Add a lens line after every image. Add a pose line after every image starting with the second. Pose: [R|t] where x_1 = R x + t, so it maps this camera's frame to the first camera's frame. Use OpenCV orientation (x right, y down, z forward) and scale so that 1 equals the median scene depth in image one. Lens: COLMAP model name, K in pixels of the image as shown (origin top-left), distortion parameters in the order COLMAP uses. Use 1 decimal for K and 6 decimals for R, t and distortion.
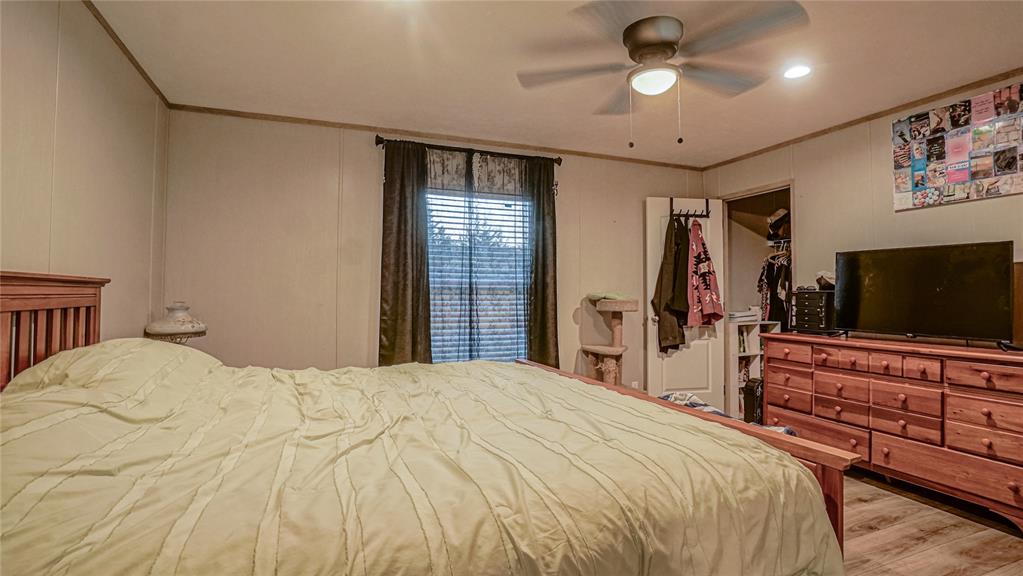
lens RADIAL K [[452.8, 0, 505.7], [0, 452.8, 280.5], [0, 0, 1]] dist [-0.063390, 0.022566]
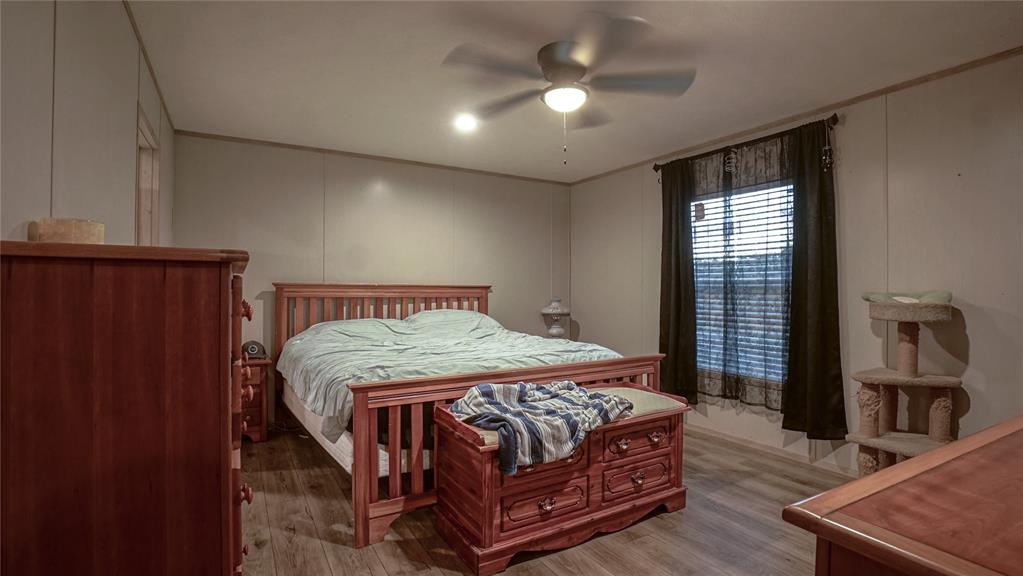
lens RADIAL K [[480.9, 0, 506.8], [0, 480.9, 275.5], [0, 0, 1]] dist [-0.061937, 0.019963]
pose [[0.165710, -0.028741, -0.985756, 0.872832], [0.025122, 0.999374, -0.024914, 0.005148], [0.985854, -0.020636, 0.166329, 0.345784]]
